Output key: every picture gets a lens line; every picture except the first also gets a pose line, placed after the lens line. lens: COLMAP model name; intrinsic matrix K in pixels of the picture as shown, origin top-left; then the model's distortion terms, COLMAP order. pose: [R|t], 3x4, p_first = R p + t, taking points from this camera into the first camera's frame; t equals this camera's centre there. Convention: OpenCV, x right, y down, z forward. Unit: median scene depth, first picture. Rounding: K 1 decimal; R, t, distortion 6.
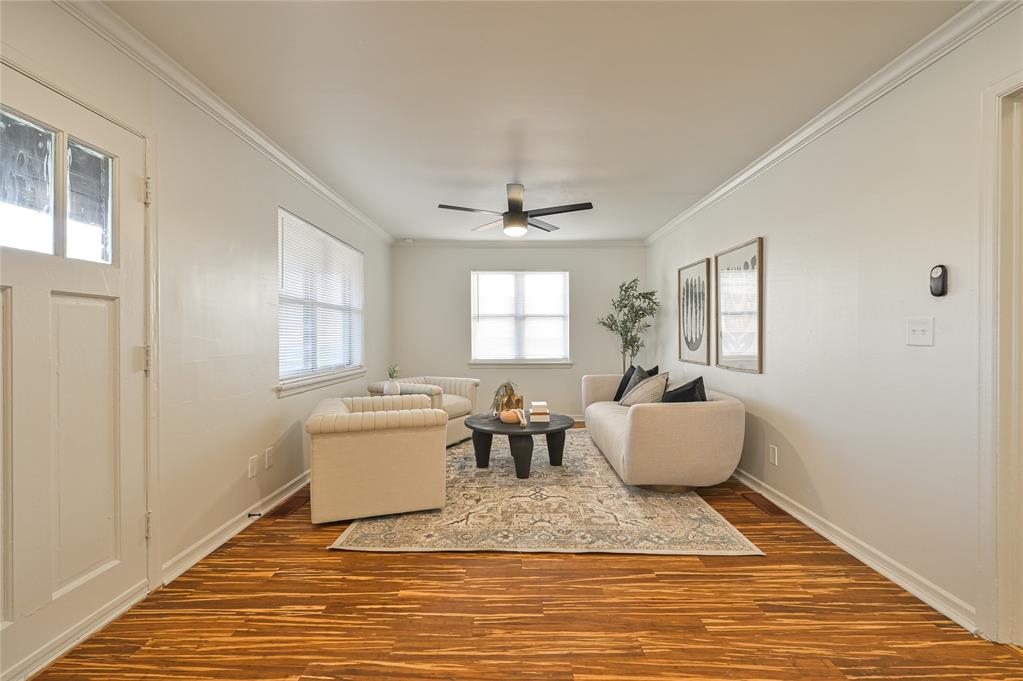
lens RADIAL K [[445.1, 0, 514.7], [0, 445.1, 336.9], [0, 0, 1]] dist [-0.000777, 0.001325]
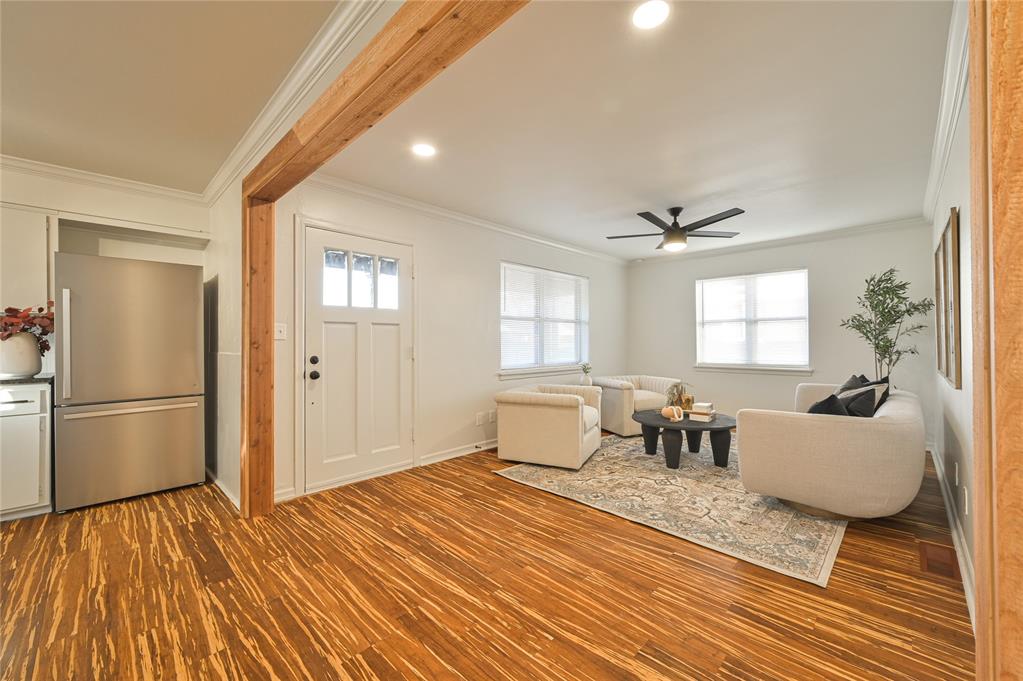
lens RADIAL K [[405.8, 0, 512.4], [0, 405.8, 338.2], [0, 0, 1]] dist [-0.001914, 0.001499]
pose [[0.711315, -0.009832, -0.702805, 0.526063], [0.003227, 0.999937, -0.010723, 0.001277], [0.702866, 0.005359, 0.711302, -0.008553]]
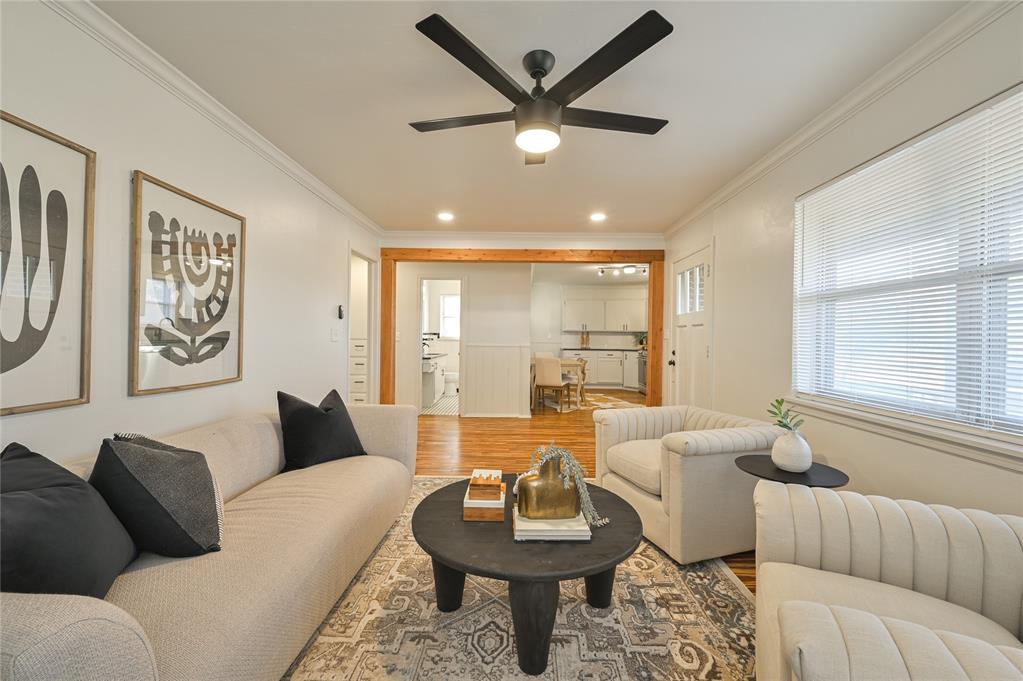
lens RADIAL K [[405.8, 0, 515.7], [0, 405.8, 338.5], [0, 0, 1]] dist [-0.001914, 0.001499]
pose [[-0.999742, -0.012611, 0.018898, 0.021245], [-0.012569, 0.999918, 0.002318, -0.004589], [-0.018926, 0.002080, -0.999819, 1.850282]]
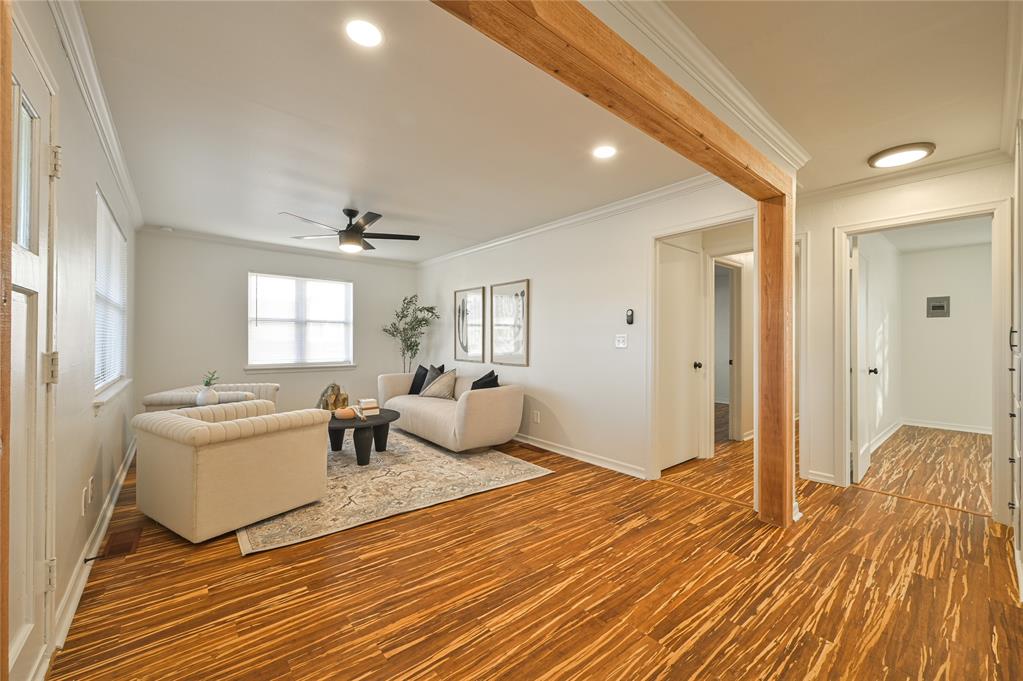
lens RADIAL K [[405.8, 0, 516.5], [0, 405.8, 337.7], [0, 0, 1]] dist [-0.001914, 0.001499]
pose [[0.765206, 0.011230, 0.643687, -0.417488], [-0.006268, 0.999930, -0.009994, -0.004044], [-0.643755, 0.003613, 0.765223, -0.067663]]
